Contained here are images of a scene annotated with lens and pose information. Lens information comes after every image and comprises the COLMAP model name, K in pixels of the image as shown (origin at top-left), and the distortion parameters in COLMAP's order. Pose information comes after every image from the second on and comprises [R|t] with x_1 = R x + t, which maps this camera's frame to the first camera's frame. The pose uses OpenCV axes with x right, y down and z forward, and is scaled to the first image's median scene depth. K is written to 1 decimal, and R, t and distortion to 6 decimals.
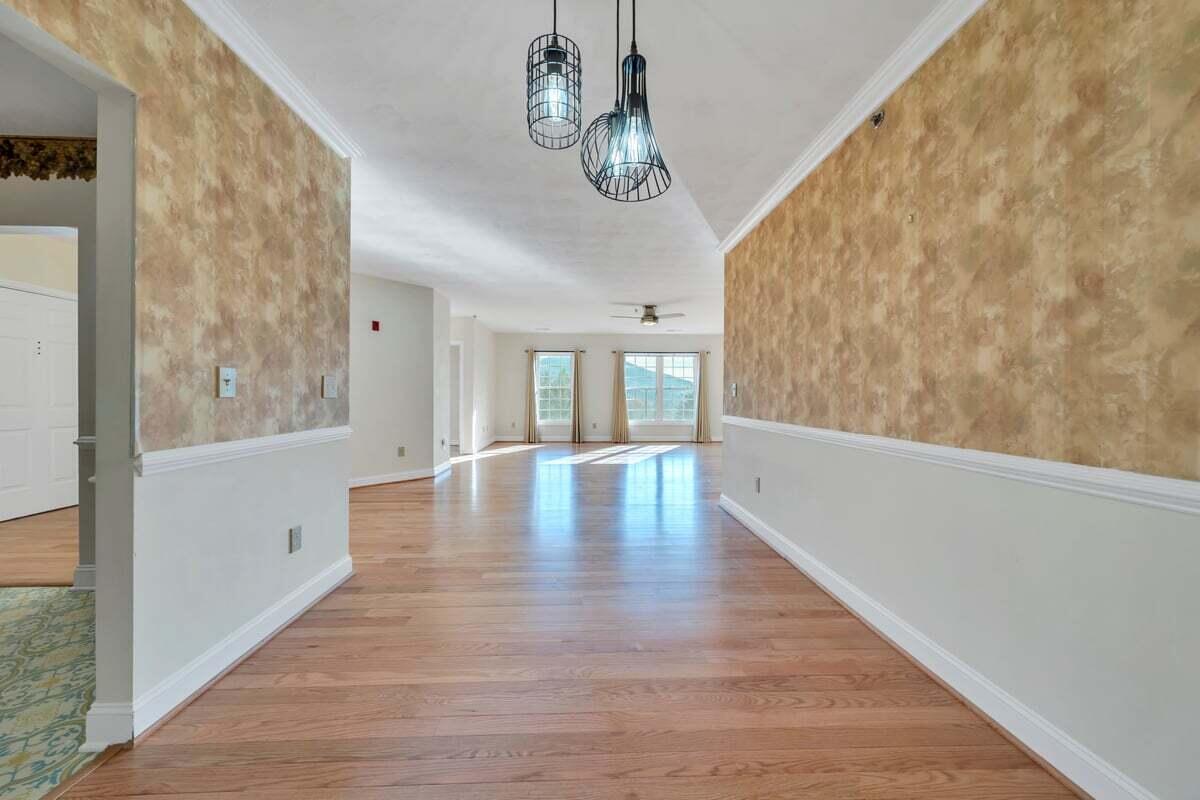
lens RADIAL K [[406.3, 0, 596.9], [0, 406.3, 395.5], [0, 0, 1]] dist [-0.001460, -0.000223]
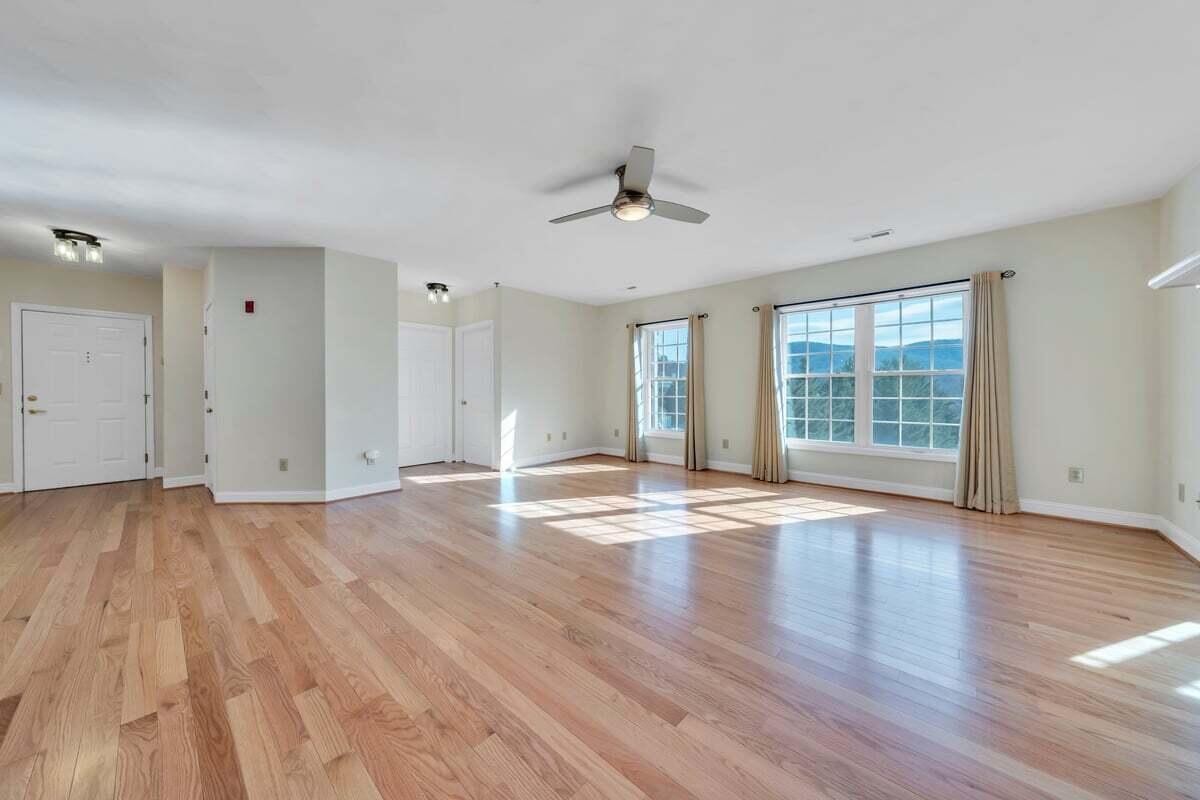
lens RADIAL K [[413.6, 0, 603.5], [0, 413.6, 397.0], [0, 0, 1]] dist [-0.000495, -0.000082]
pose [[0.721822, -0.000724, -0.692079, 0.273527], [0.007390, 0.999951, 0.006662, 0.004632], [0.692040, -0.009923, 0.721791, 0.468115]]
